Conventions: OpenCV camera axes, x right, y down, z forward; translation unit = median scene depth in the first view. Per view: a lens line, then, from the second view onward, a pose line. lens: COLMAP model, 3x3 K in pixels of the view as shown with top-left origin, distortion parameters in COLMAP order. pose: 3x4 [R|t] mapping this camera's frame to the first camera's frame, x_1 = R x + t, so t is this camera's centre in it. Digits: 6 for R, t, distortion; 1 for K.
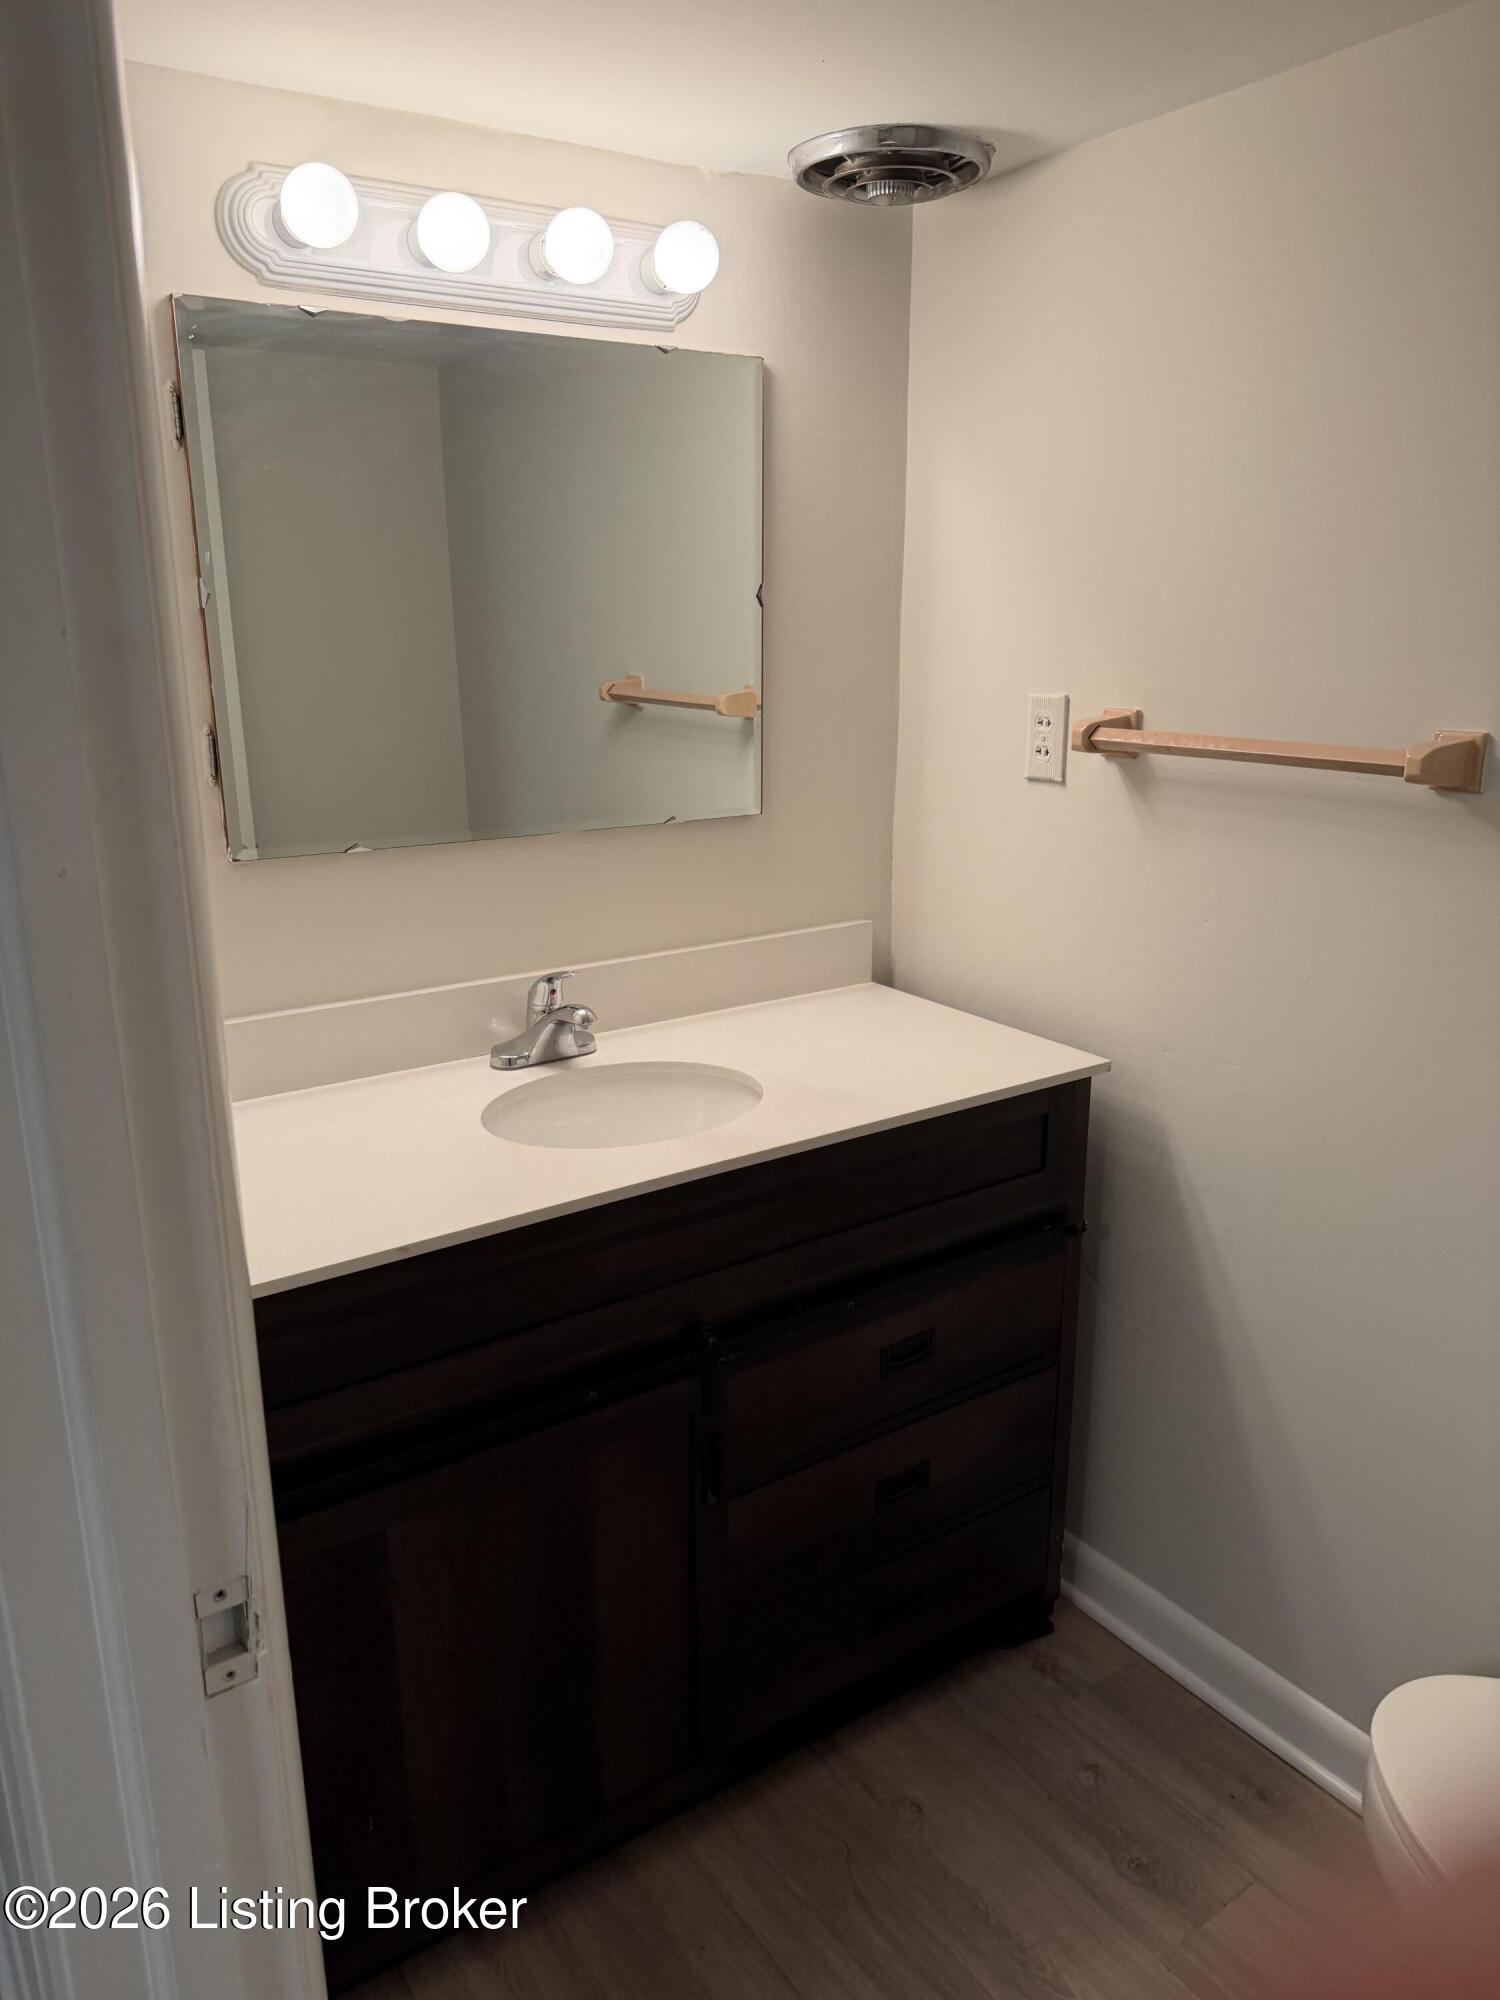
lens RADIAL K [[1428.4, 0, 748.8], [0, 1428.4, 1014.1], [0, 0, 1]] dist [-0.000983, -0.002643]
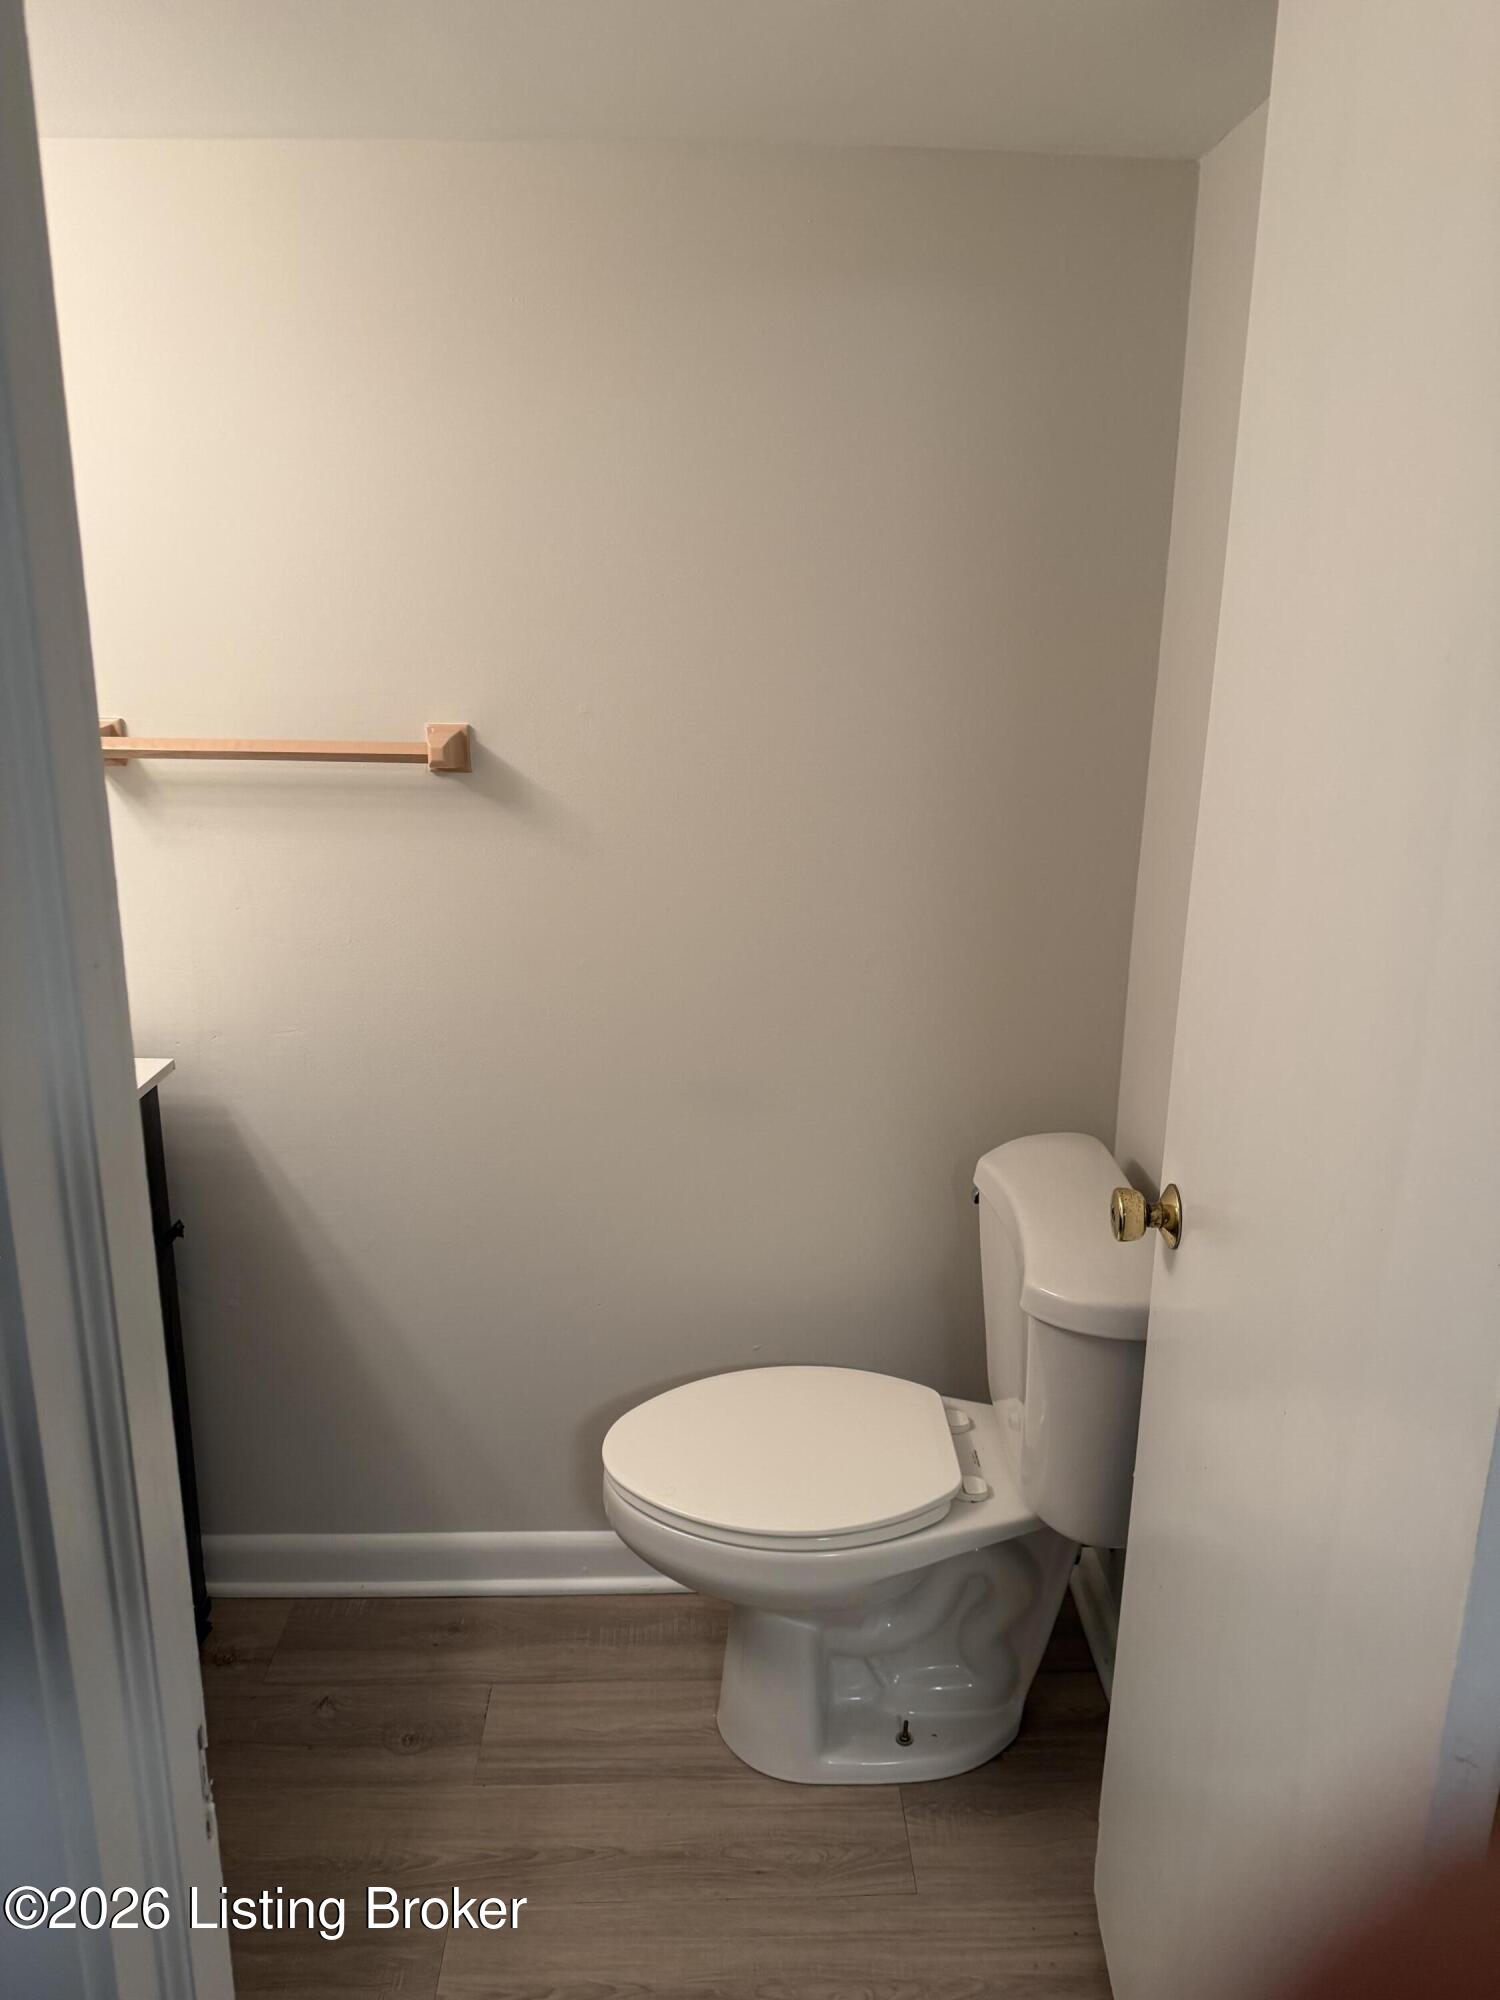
lens RADIAL K [[1403.0, 0, 746.7], [0, 1403.0, 1028.1], [0, 0, 1]] dist [0.088214, -0.123624]
pose [[0.532028, -0.221338, 0.817285, -0.372317], [0.210447, 0.969507, 0.125569, -0.032023], [-0.820157, 0.105189, 0.562385, 0.089557]]
